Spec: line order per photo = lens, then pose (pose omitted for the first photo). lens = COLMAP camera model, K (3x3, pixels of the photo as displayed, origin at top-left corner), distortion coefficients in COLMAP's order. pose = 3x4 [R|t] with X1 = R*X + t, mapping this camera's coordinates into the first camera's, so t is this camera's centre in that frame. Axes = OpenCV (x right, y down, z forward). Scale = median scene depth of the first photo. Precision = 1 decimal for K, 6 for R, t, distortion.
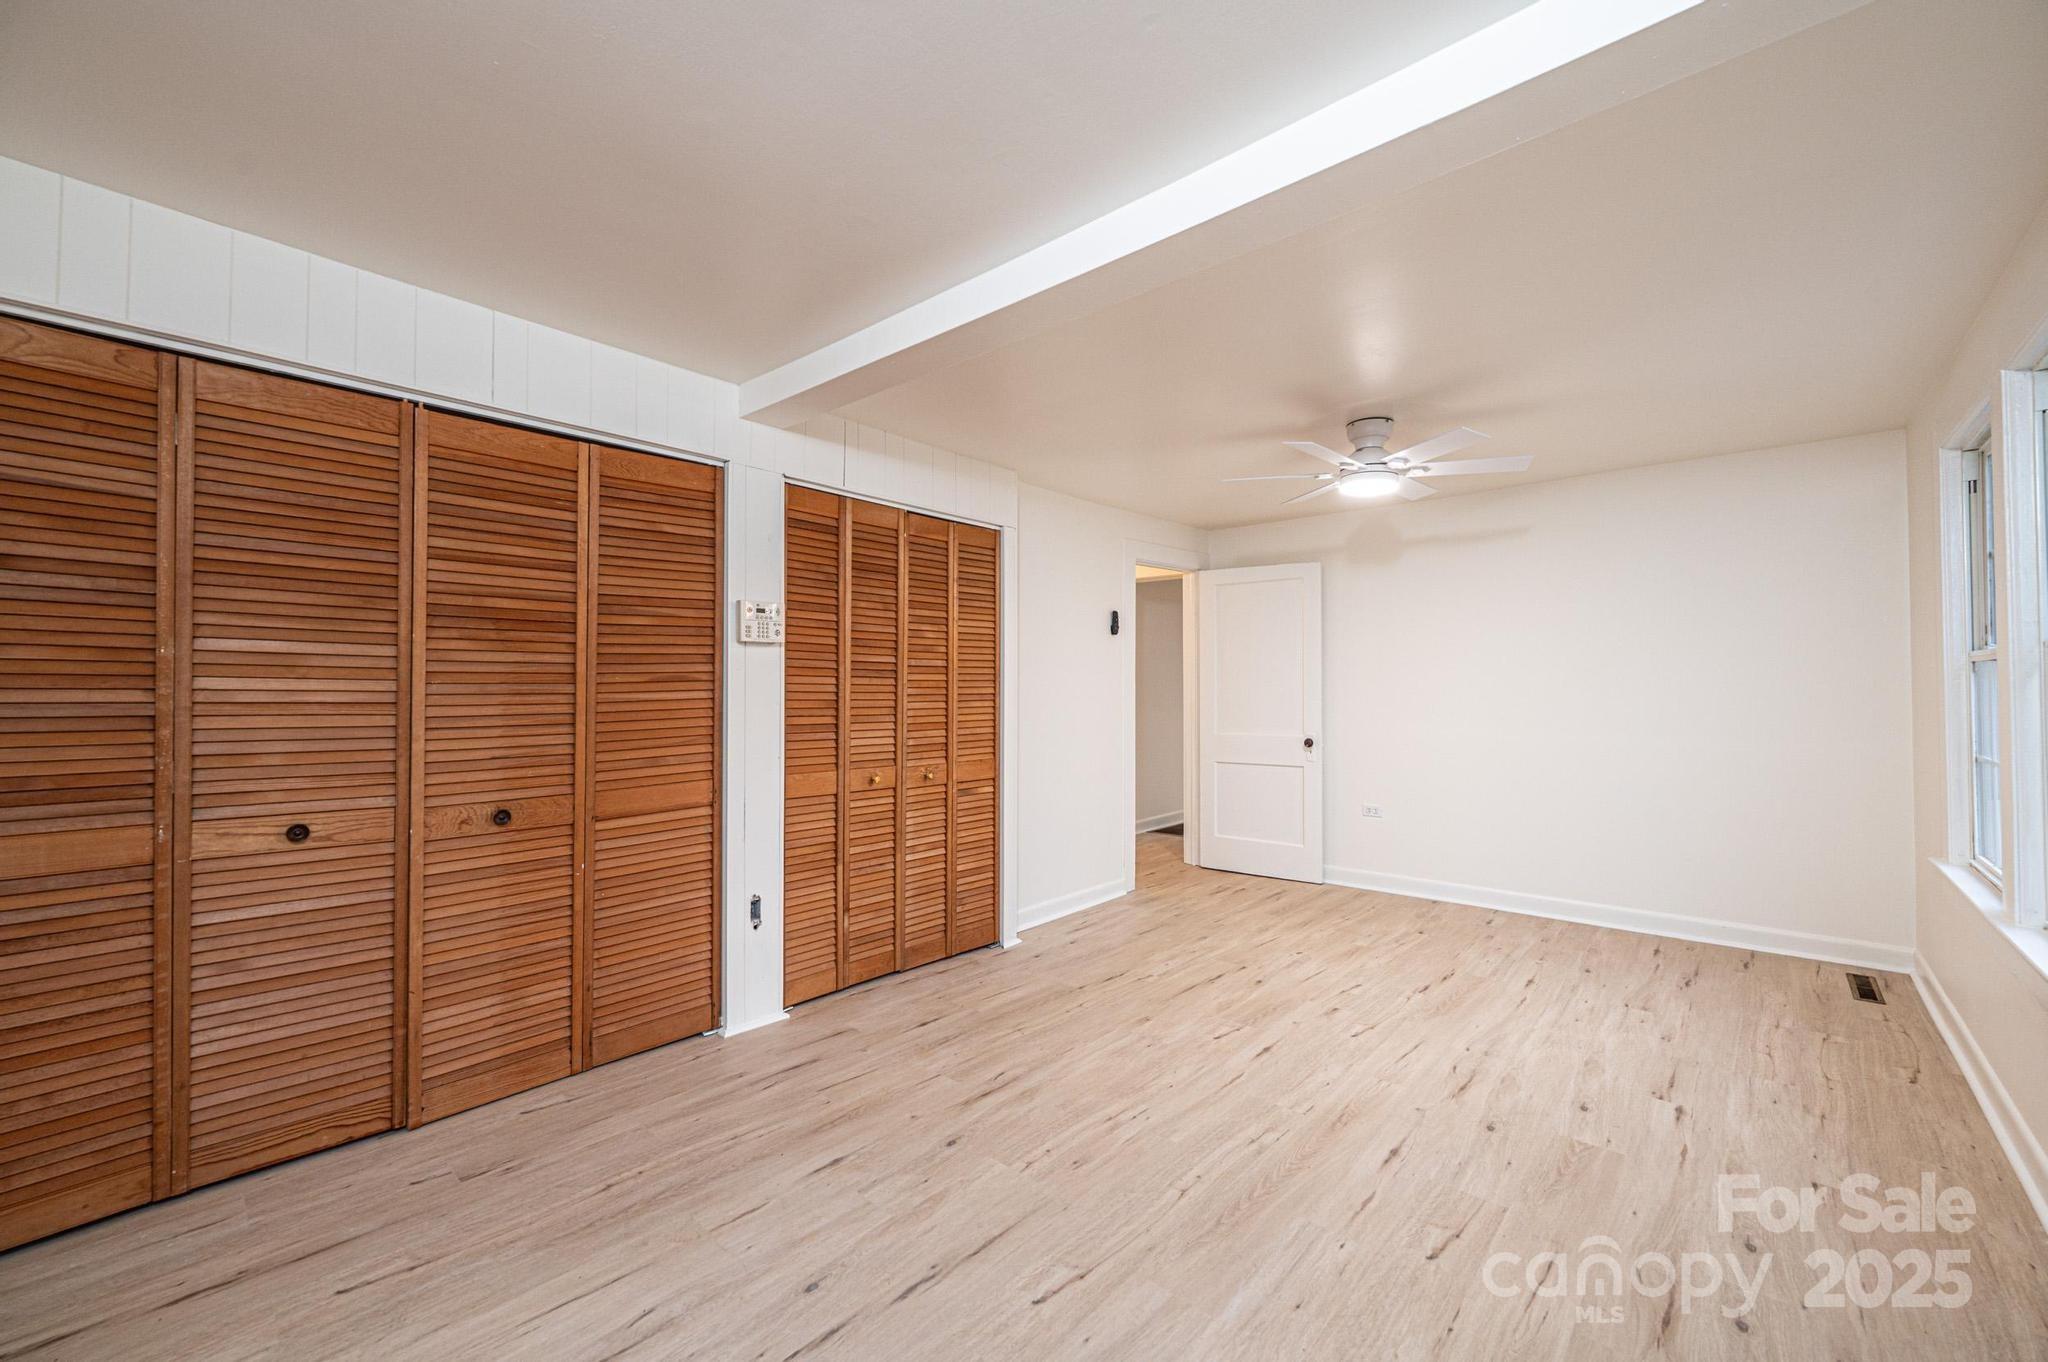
lens RADIAL K [[813.0, 0, 1023.2], [0, 813.0, 684.1], [0, 0, 1]] dist [-0.000955, 0.000083]
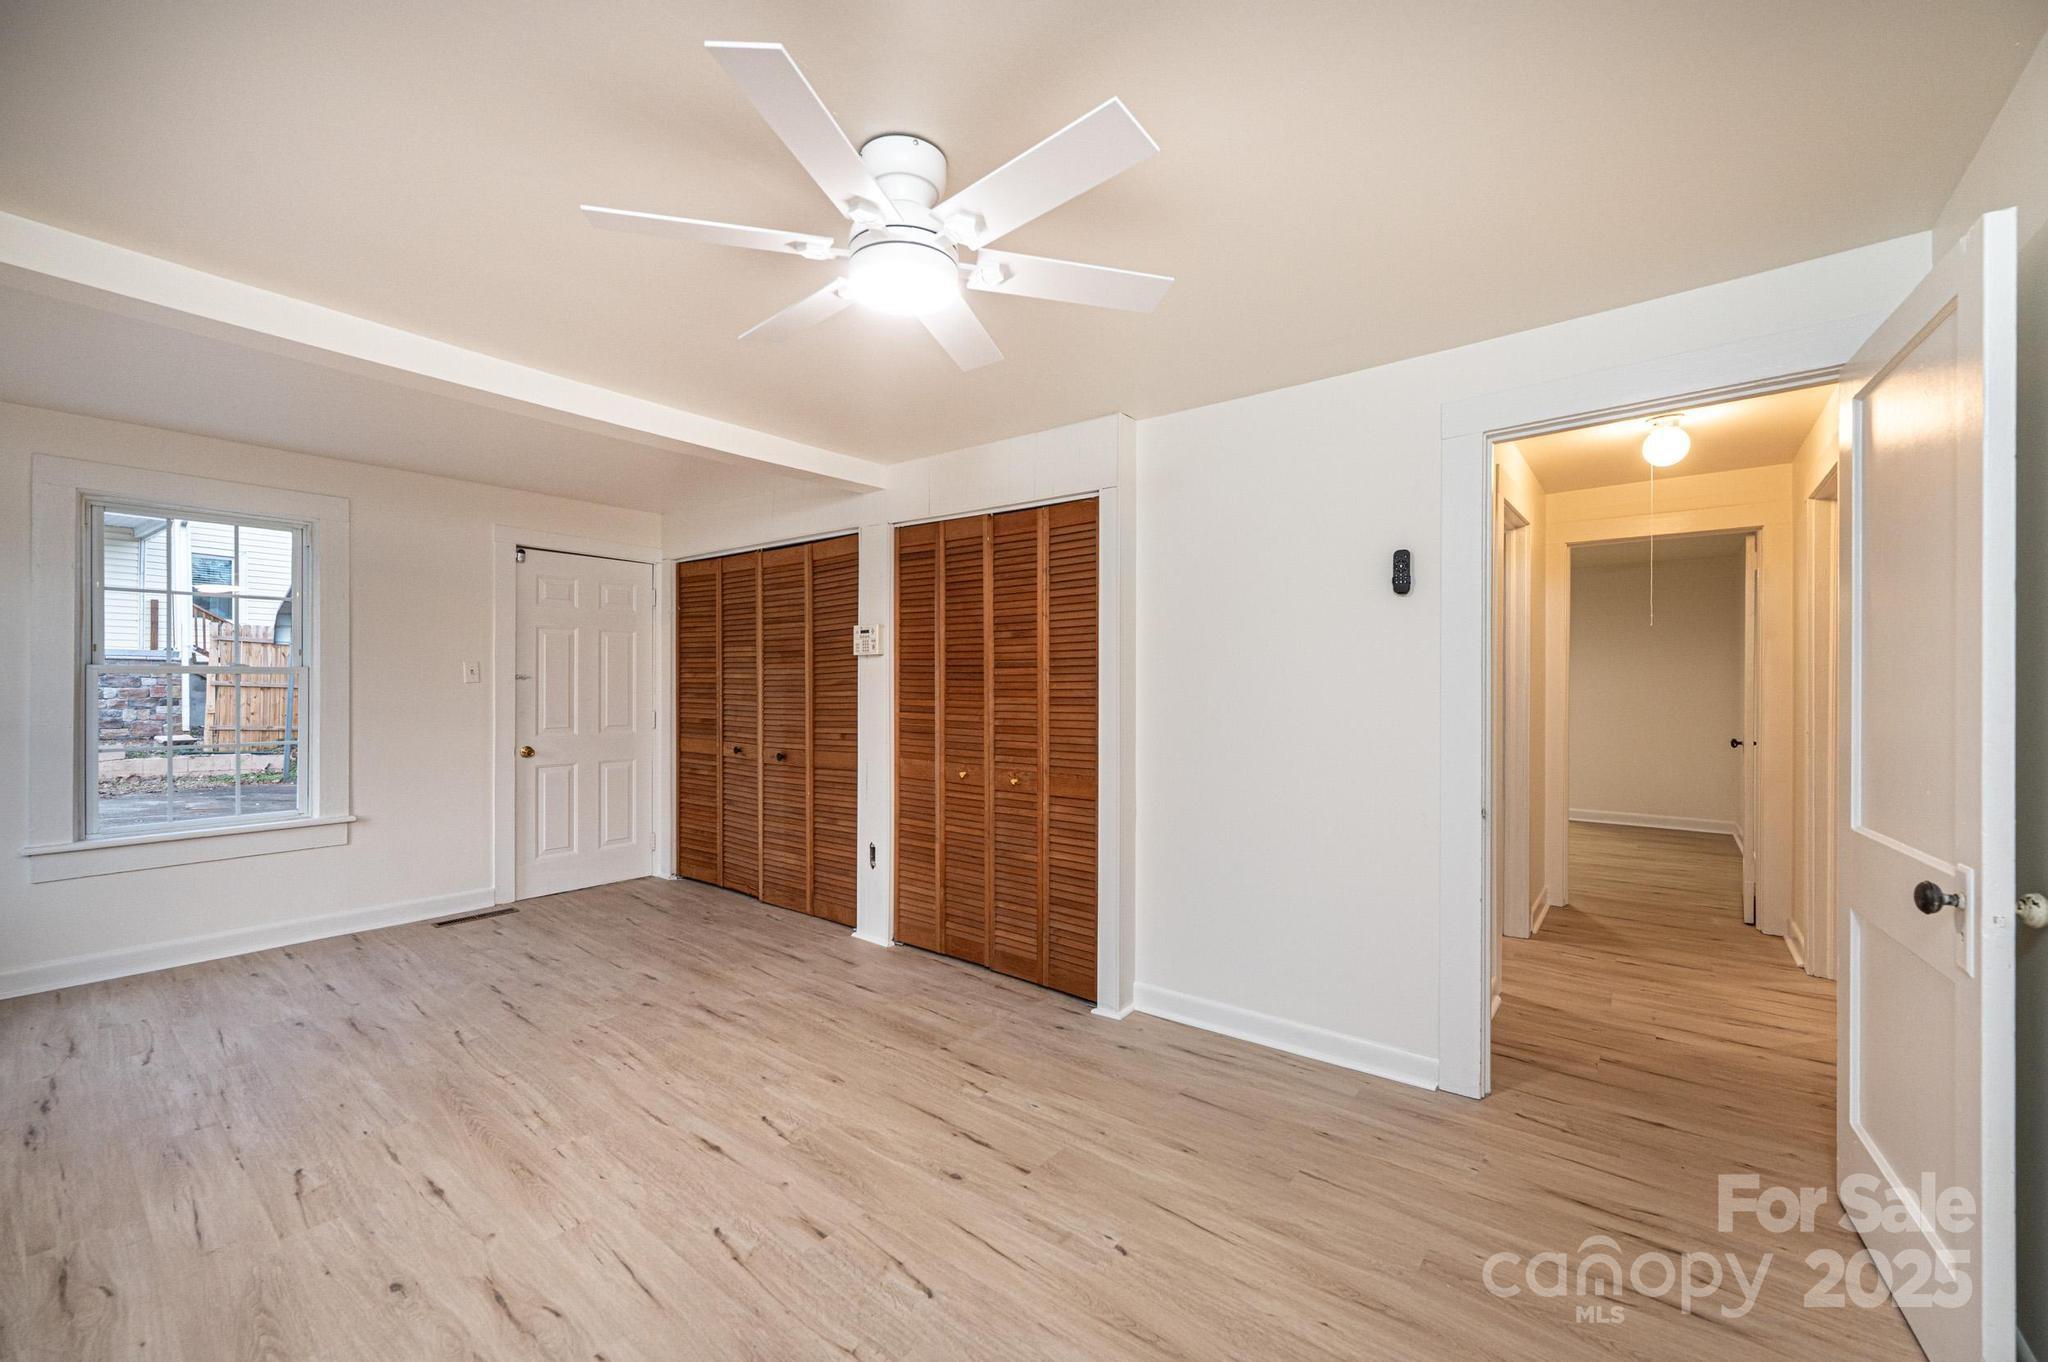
lens RADIAL K [[813.0, 0, 1023.2], [0, 813.0, 684.1], [0, 0, 1]] dist [-0.000955, 0.000083]
pose [[0.069477, -0.004942, -0.997571, 1.050024], [-0.000314, 0.999988, -0.004976, 0.003557], [0.997583, 0.000659, 0.069475, 1.177682]]
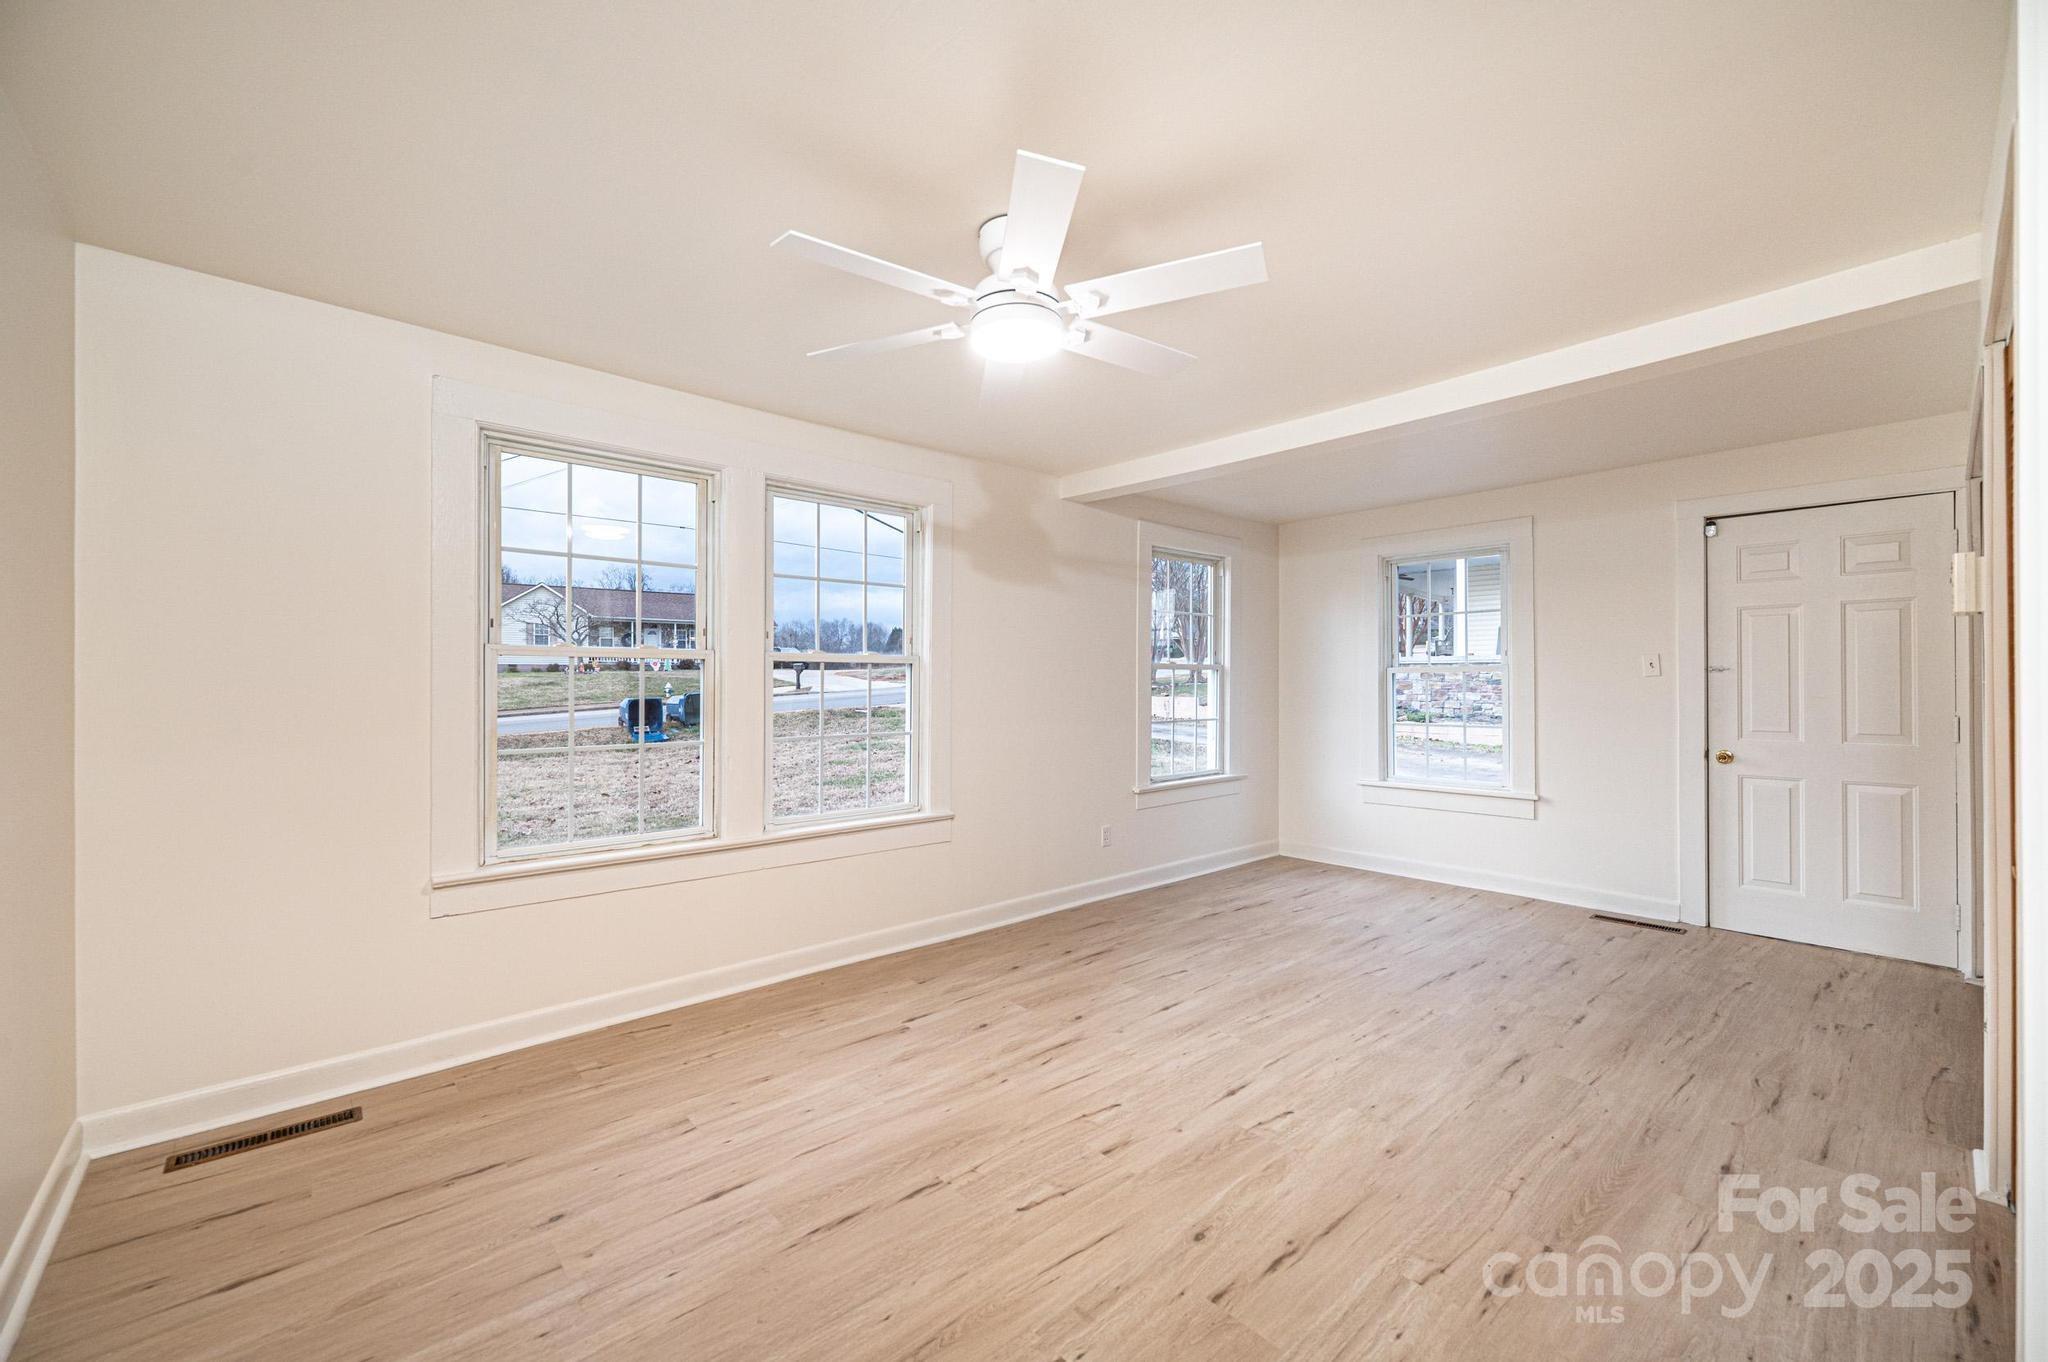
lens RADIAL K [[813.0, 0, 1023.2], [0, 813.0, 684.1], [0, 0, 1]] dist [-0.000955, 0.000083]
pose [[-0.993930, 0.000734, 0.110012, 0.404029], [0.000613, 0.999999, -0.001138, 0.008549], [-0.110013, -0.001064, -0.993930, 1.797503]]
